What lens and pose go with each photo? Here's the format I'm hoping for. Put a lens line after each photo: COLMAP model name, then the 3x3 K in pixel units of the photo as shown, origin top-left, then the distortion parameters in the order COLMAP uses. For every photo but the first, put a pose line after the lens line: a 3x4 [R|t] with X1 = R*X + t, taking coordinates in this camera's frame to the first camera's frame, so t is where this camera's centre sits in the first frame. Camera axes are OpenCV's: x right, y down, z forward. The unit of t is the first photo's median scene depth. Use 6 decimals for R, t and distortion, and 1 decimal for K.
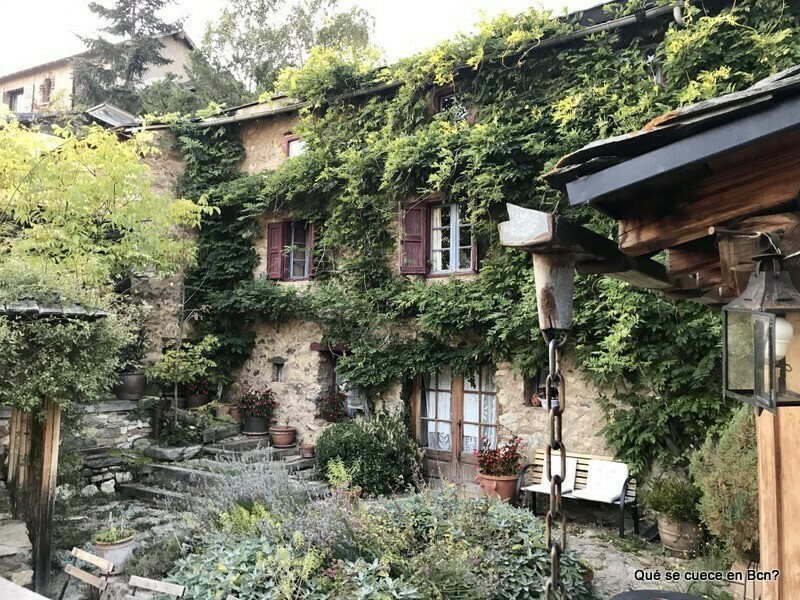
lens RADIAL K [[659.5, 0, 399.2], [0, 659.5, 296.0], [0, 0, 1]] dist [0.044497, -0.060555]
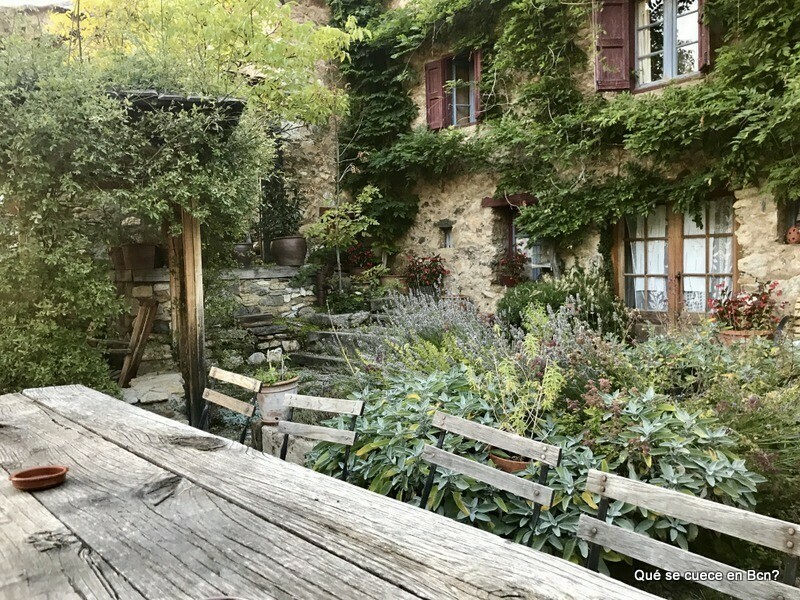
lens RADIAL K [[659.5, 0, 401.6], [0, 659.5, 300.9], [0, 0, 1]] dist [0.044497, -0.060555]
pose [[0.973226, -0.028987, -0.228016, -0.050328], [0.061383, 0.988765, 0.136296, 0.090250], [0.221503, -0.146643, 0.964071, 0.148564]]
